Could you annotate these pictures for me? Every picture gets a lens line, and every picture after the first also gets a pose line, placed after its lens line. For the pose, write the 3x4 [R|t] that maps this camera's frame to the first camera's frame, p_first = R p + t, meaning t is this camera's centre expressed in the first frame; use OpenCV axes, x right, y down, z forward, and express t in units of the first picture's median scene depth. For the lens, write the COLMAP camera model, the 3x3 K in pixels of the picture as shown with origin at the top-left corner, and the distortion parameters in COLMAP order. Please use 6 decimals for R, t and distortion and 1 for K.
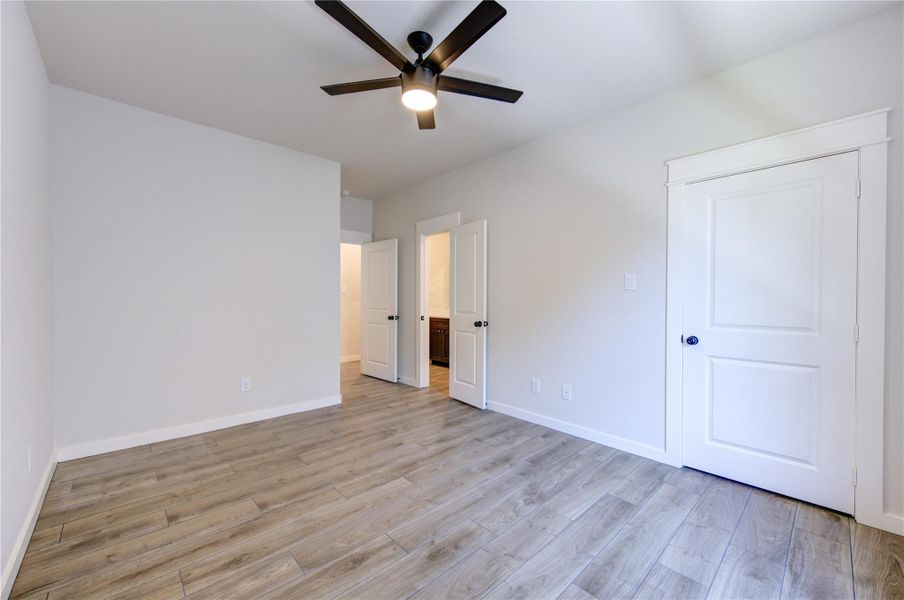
lens RADIAL K [[354.0, 0, 456.0], [0, 354.0, 303.7], [0, 0, 1]] dist [0.002012, 0.000089]
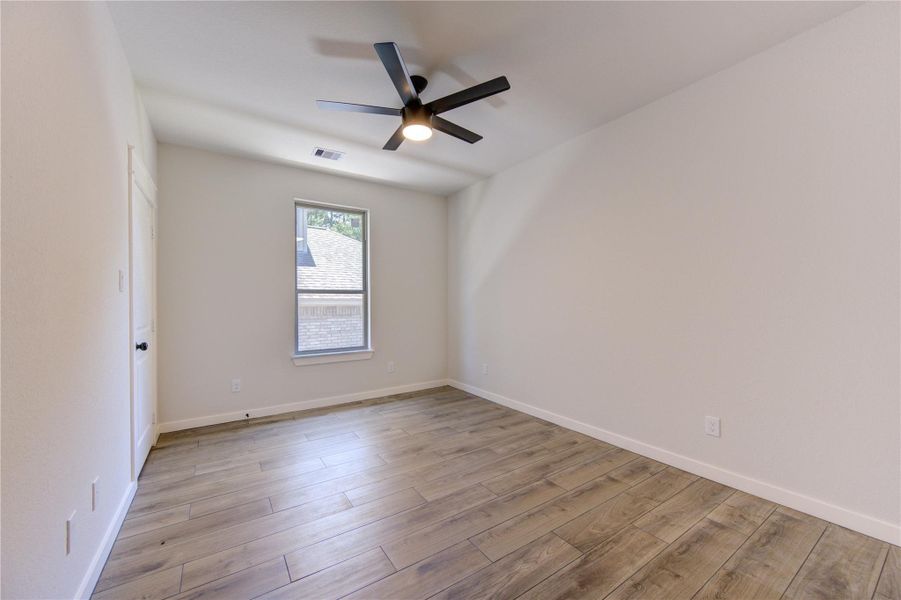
lens RADIAL K [[352.8, 0, 454.5], [0, 352.8, 303.7], [0, 0, 1]] dist [0.002012, 0.000089]
pose [[-0.986609, 0.000627, 0.163102, -0.396046], [0.003646, 0.999828, 0.018210, -0.039402], [-0.163062, 0.018561, -0.986441, 2.039255]]
